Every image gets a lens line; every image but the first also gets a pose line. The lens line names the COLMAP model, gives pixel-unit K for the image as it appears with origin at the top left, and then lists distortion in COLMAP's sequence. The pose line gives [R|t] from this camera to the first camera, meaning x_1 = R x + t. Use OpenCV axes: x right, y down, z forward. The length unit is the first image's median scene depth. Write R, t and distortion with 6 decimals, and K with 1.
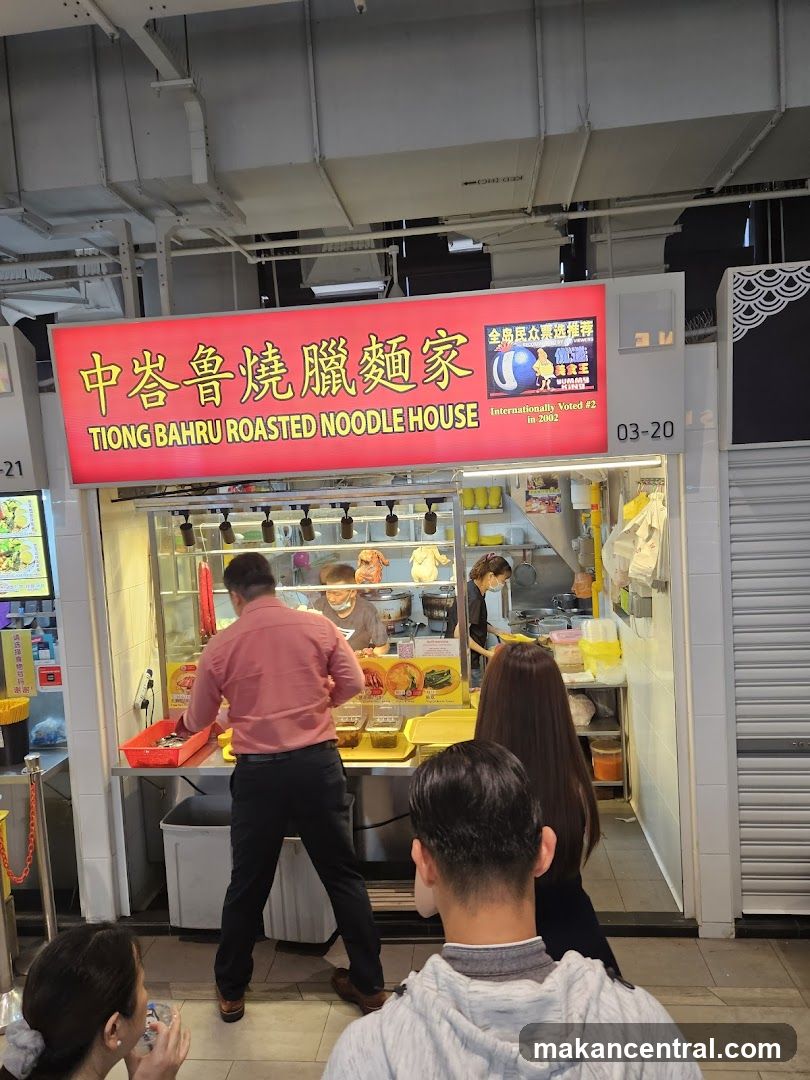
lens RADIAL K [[782.0, 0, 405.0], [0, 782.0, 540.0], [0, 0, 1]] dist [0.070569, -0.000694]
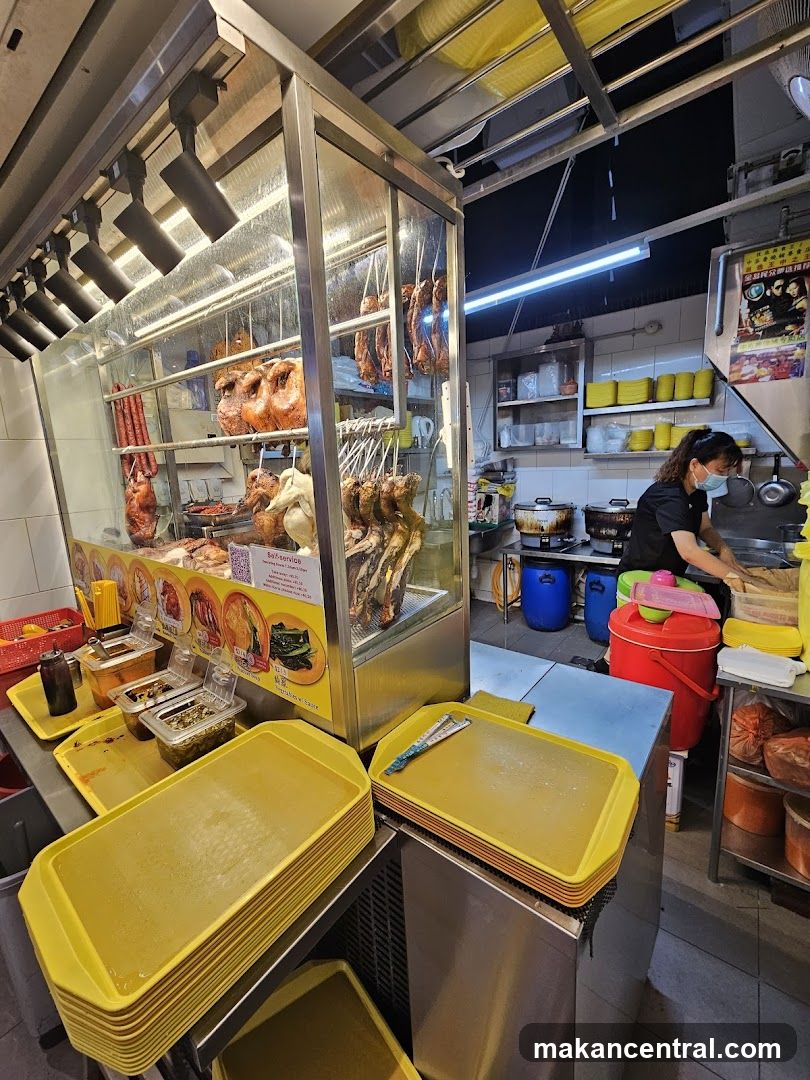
lens RADIAL K [[441.9, 0, 405.0], [0, 441.9, 540.0], [0, 0, 1]] dist [0.001062, 0.000072]
pose [[0.844344, 0.115131, -0.523286, 0.207376], [-0.050128, 0.989332, 0.136785, 0.086615], [0.533451, -0.089263, 0.841107, 0.837307]]
